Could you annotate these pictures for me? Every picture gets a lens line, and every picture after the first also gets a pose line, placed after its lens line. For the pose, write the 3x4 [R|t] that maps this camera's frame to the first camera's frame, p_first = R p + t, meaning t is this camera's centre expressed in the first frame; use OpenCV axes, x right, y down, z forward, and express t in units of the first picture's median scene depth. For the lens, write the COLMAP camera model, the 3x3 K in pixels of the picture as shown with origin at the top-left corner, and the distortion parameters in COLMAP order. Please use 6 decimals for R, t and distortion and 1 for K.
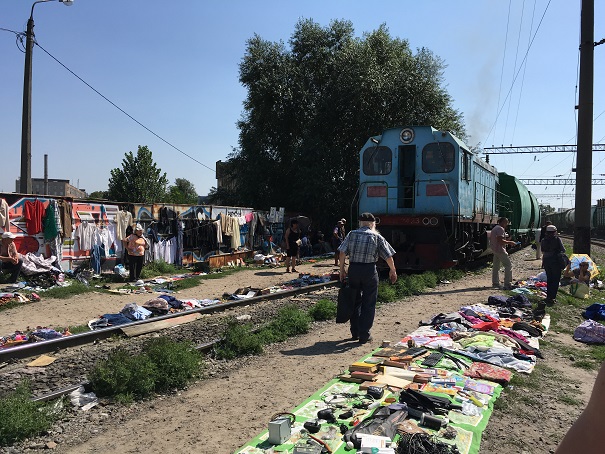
lens RADIAL K [[504.5, 0, 302.5], [0, 504.5, 227.0], [0, 0, 1]] dist [0.047144, -0.081937]
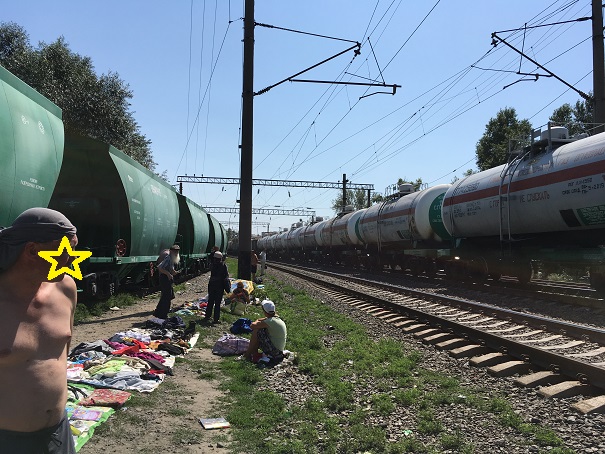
lens RADIAL K [[504.5, 0, 302.5], [0, 504.5, 227.0], [0, 0, 1]] dist [0.047144, -0.081937]
pose [[0.844057, 0.016850, 0.535989, 0.109777], [0.009638, 0.998868, -0.046579, -0.000959], [-0.536167, 0.044481, 0.842939, -0.053428]]
